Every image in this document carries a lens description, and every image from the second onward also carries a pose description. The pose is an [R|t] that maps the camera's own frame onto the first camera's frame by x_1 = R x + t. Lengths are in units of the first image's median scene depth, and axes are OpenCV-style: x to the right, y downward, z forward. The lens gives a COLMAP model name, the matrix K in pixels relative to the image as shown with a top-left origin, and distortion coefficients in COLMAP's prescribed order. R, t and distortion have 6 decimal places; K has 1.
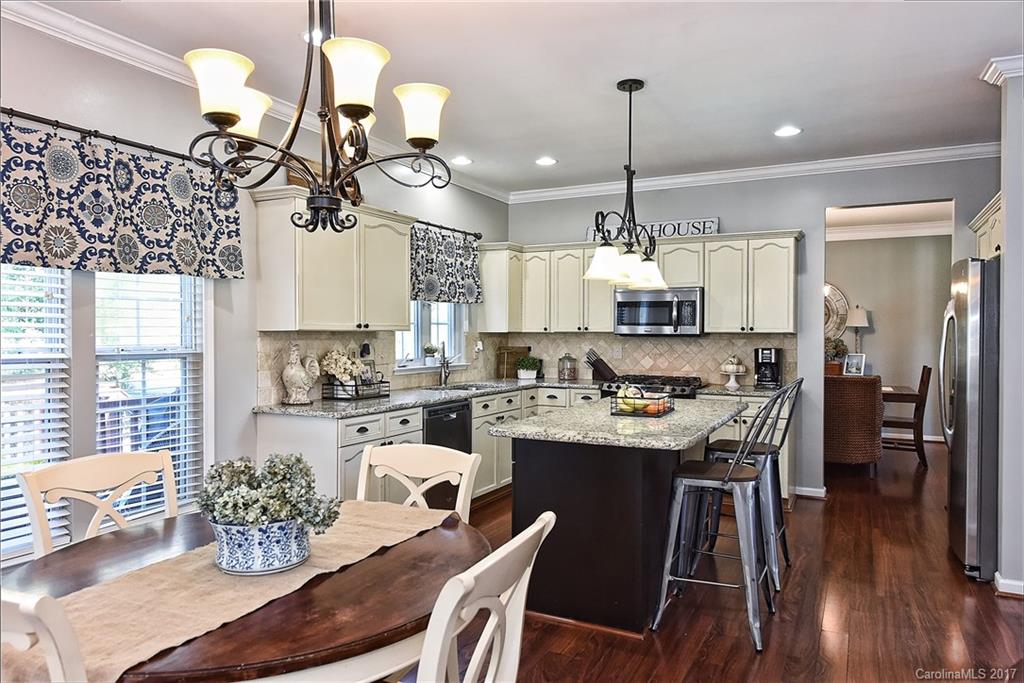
lens RADIAL K [[677.5, 0, 512.0], [0, 677.5, 341.5], [0, 0, 1]] dist [-0.000830, -0.000346]
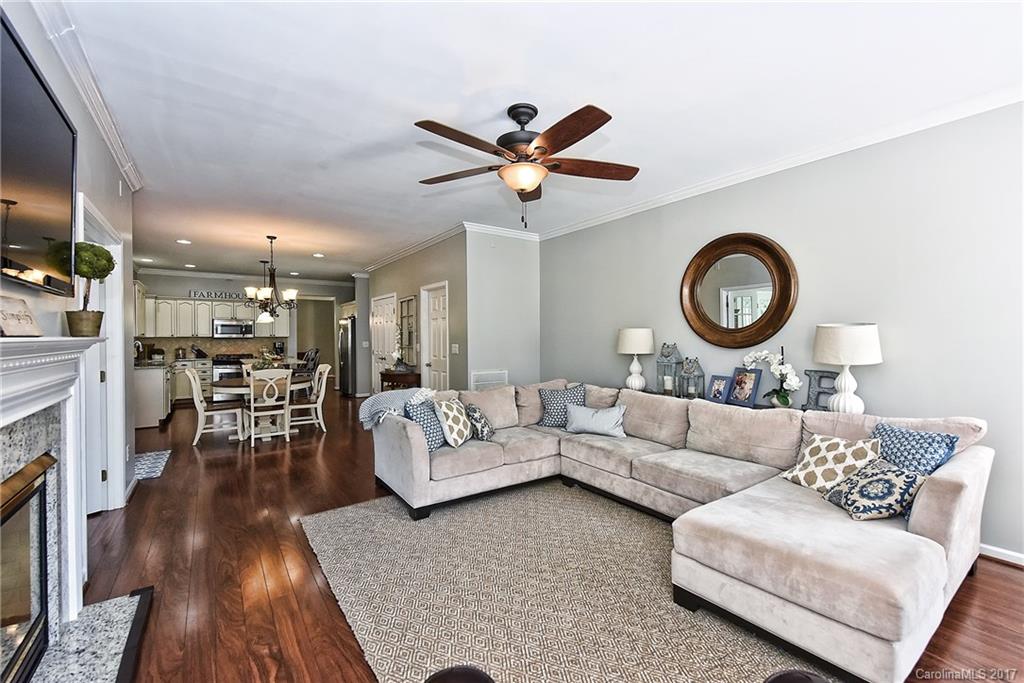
lens RADIAL K [[424.4, 0, 512.0], [0, 424.4, 341.5], [0, 0, 1]] dist [0.000091, 0.000023]
pose [[0.452280, -0.009889, 0.891821, -0.729939], [0.013173, 0.999904, 0.004406, 0.011082], [-0.891779, 0.009755, 0.452366, -0.649154]]
